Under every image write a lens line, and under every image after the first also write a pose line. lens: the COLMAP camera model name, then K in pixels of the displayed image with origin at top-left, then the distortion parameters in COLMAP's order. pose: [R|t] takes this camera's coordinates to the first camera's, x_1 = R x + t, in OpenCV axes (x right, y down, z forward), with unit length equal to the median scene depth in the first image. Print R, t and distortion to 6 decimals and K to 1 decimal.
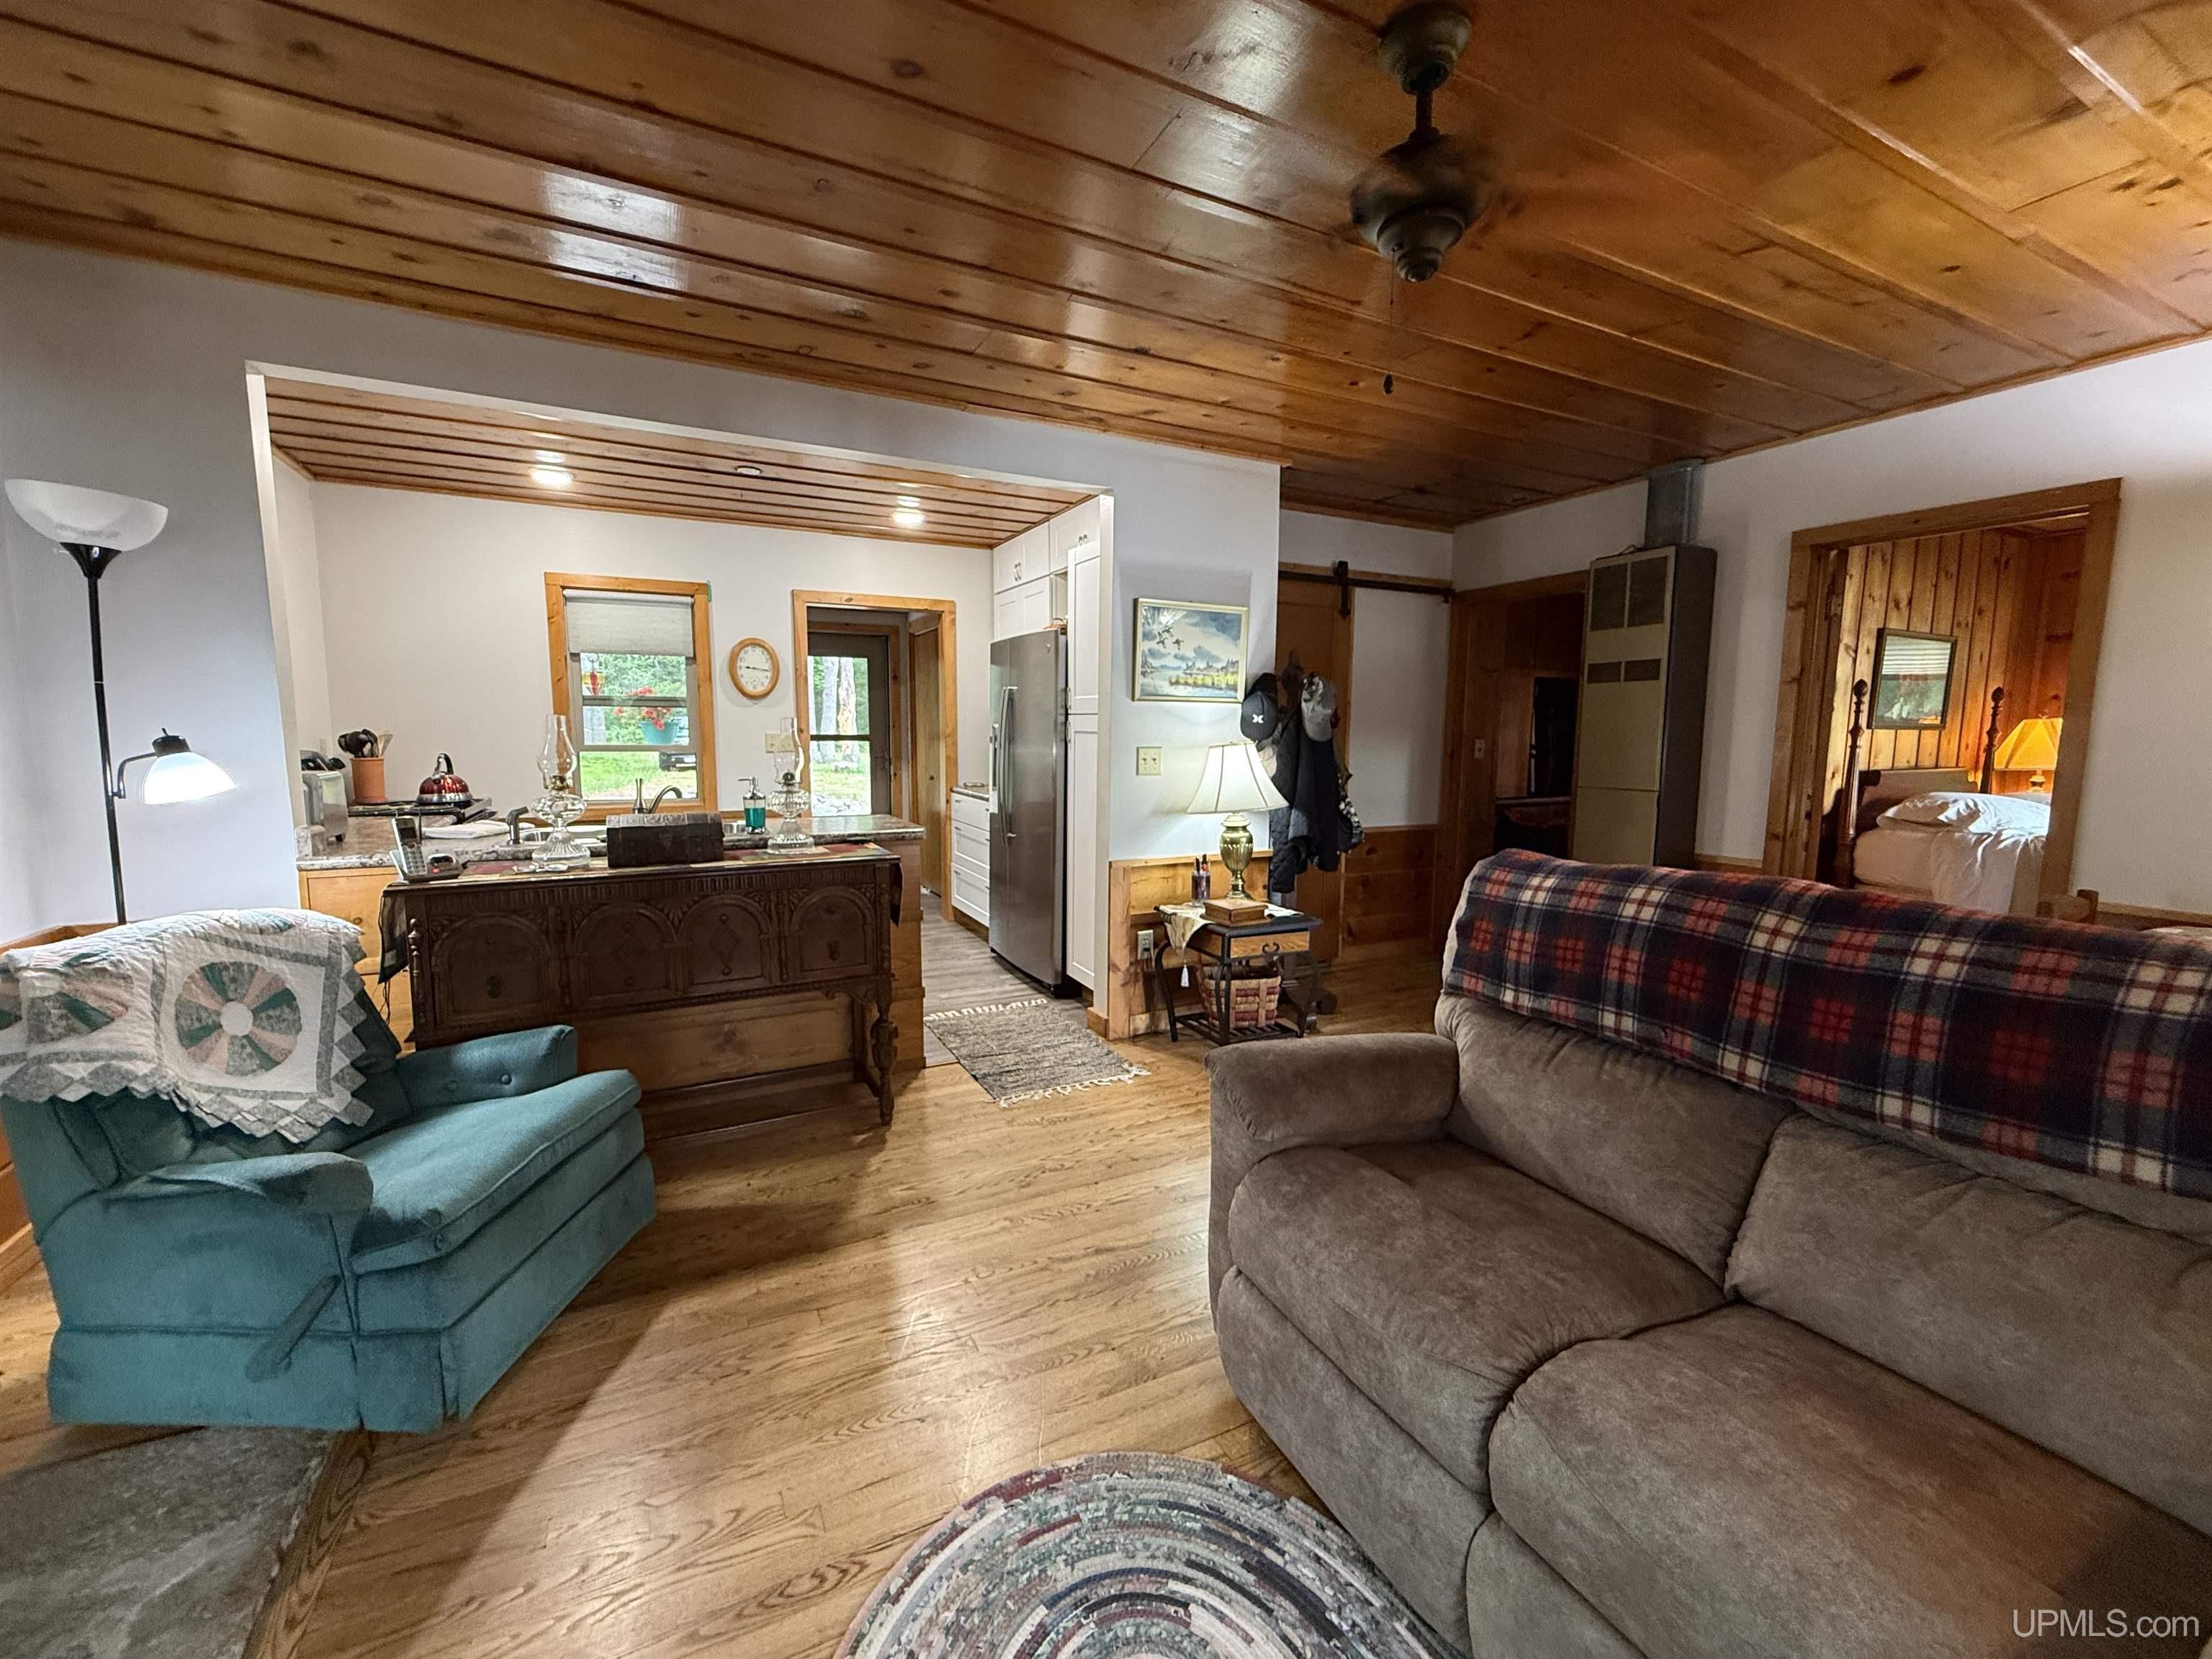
lens RADIAL K [[892.5, 0, 1106.0], [0, 892.5, 829.5], [0, 0, 1]] dist [-0.001010, -0.000162]
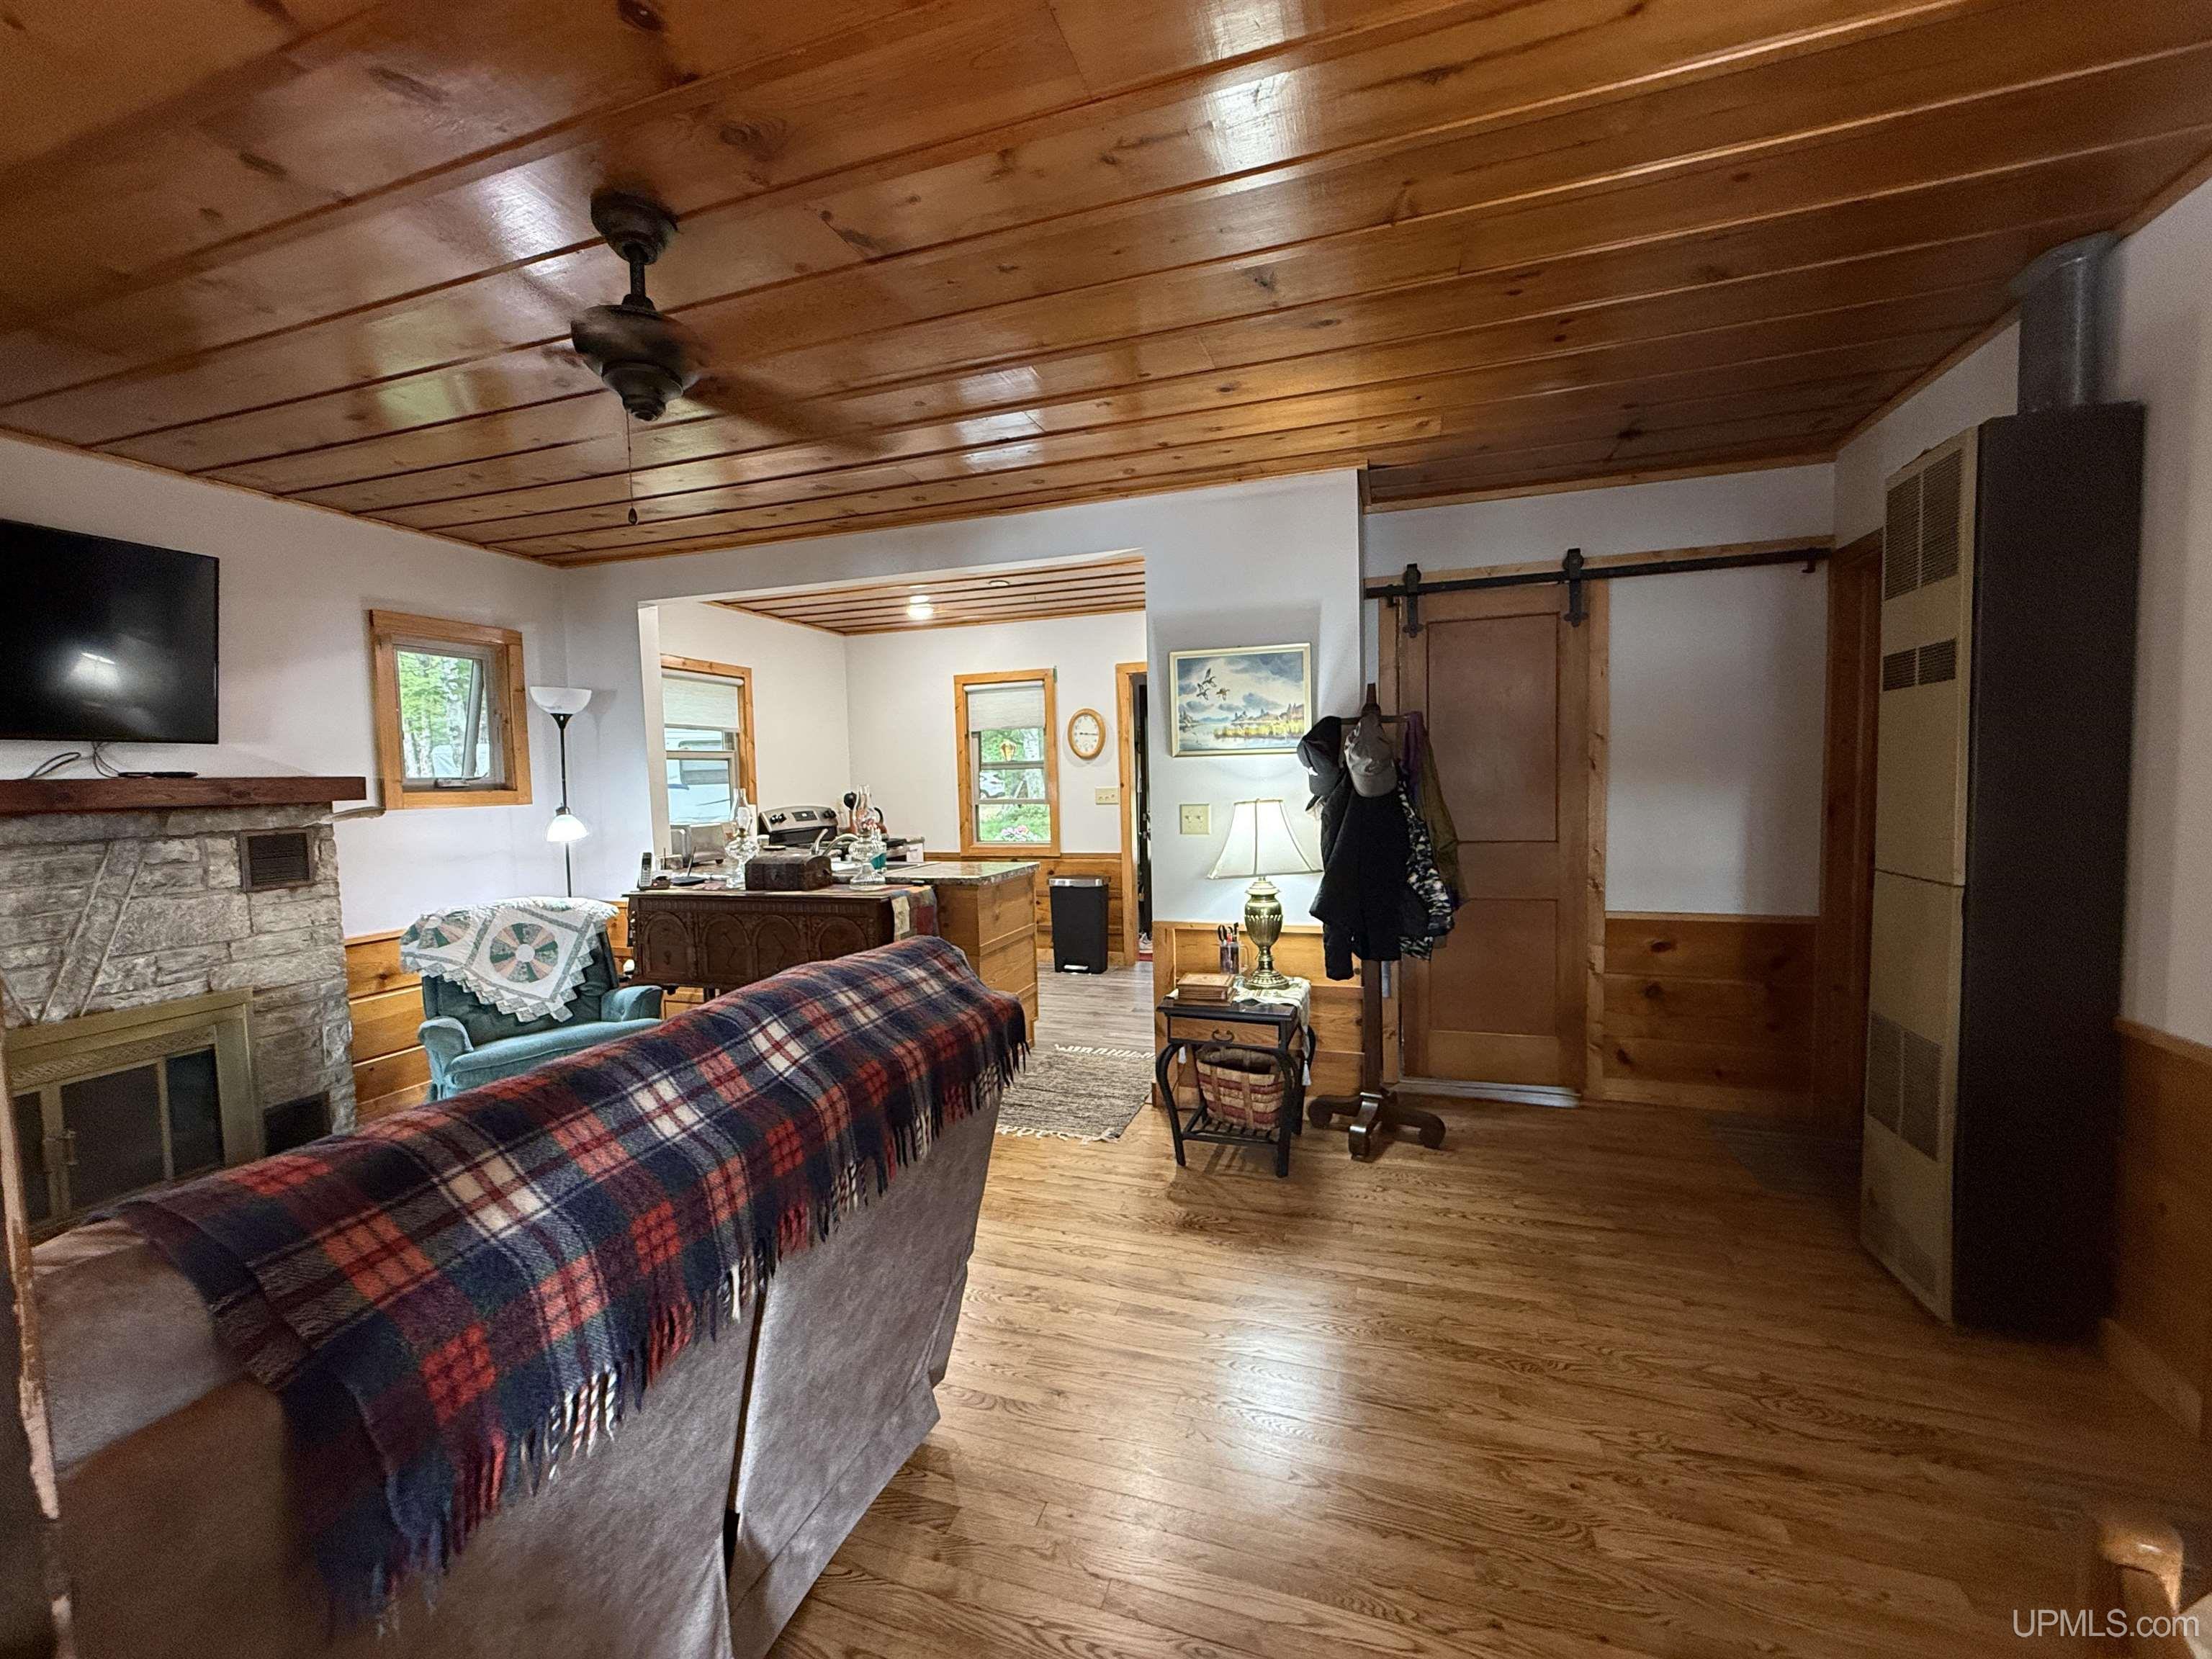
lens RADIAL K [[887.6, 0, 1100.5], [0, 887.6, 827.4], [0, 0, 1]] dist [-0.000930, -0.000099]
pose [[0.697218, 0.018323, -0.716625, 0.645251], [-0.050542, 0.998442, -0.023644, -0.040072], [0.715075, 0.052705, 0.697058, 0.267478]]
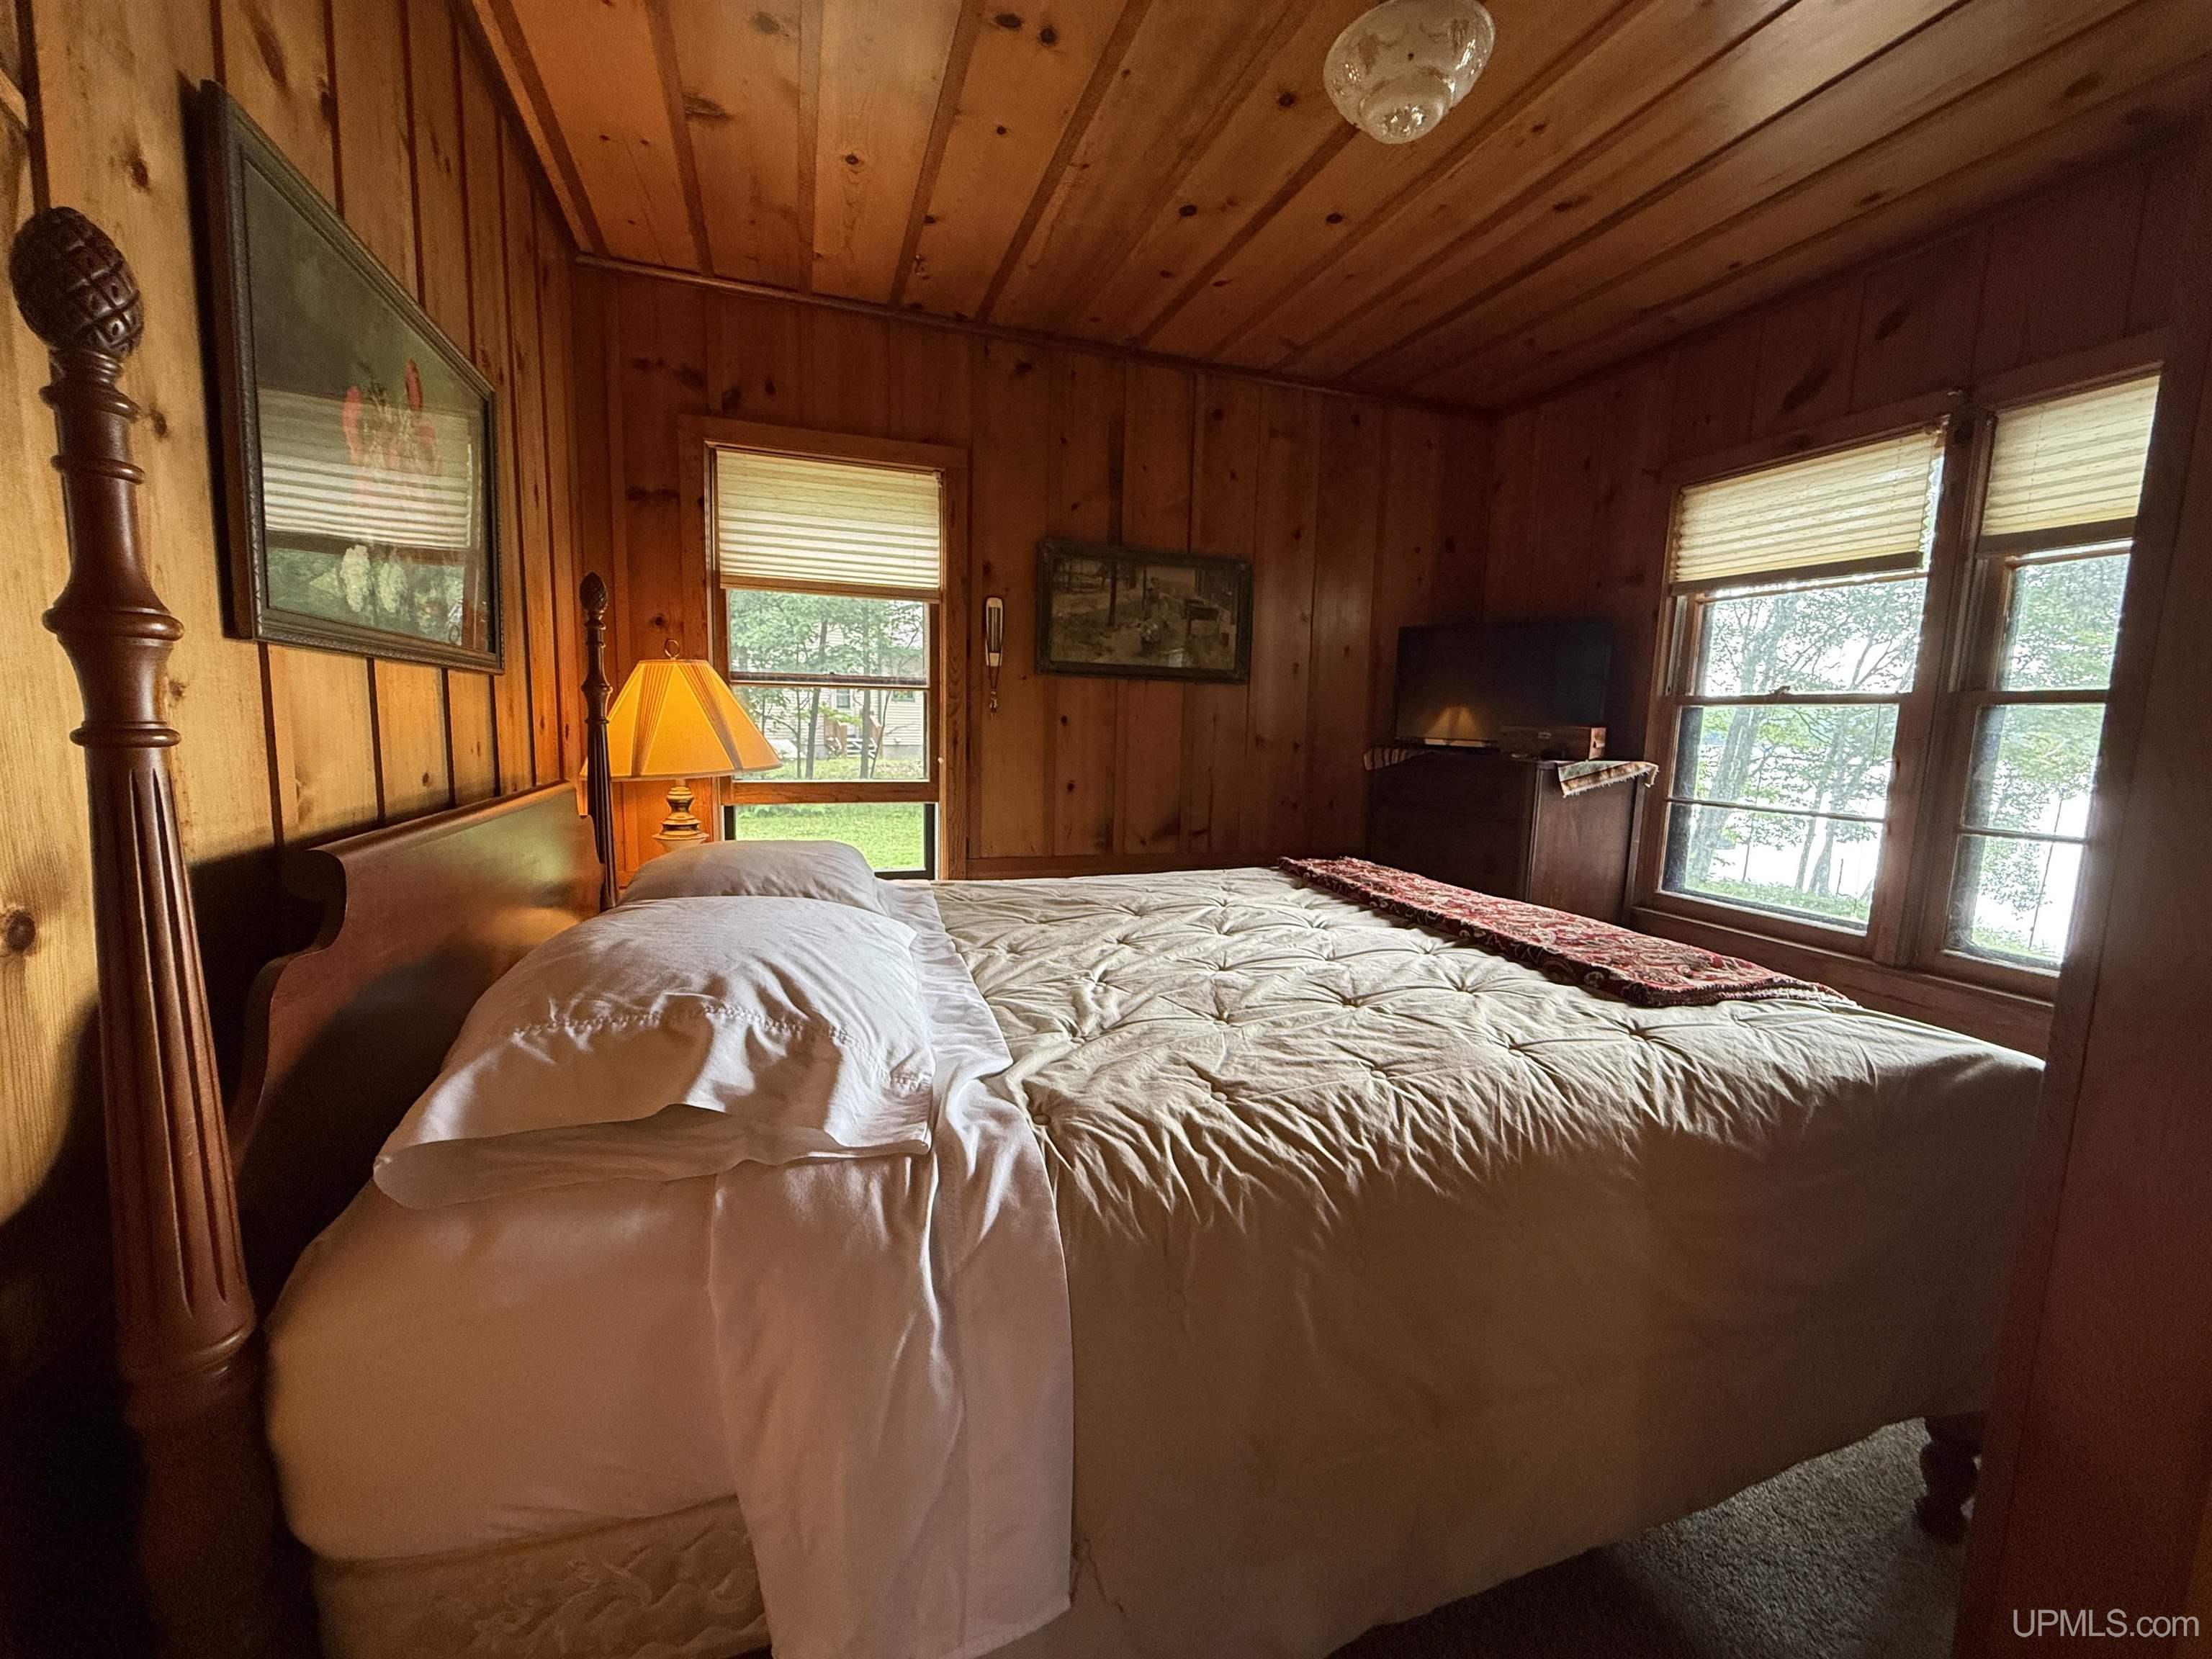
lens RADIAL K [[887.6, 0, 1100.5], [0, 887.6, 827.4], [0, 0, 1]] dist [-0.000930, -0.000099]
pose [[0.138239, -0.116609, 0.983510, 0.849885], [0.088194, 0.990549, 0.105048, -0.092982], [-0.986464, 0.072218, 0.147217, 0.976764]]
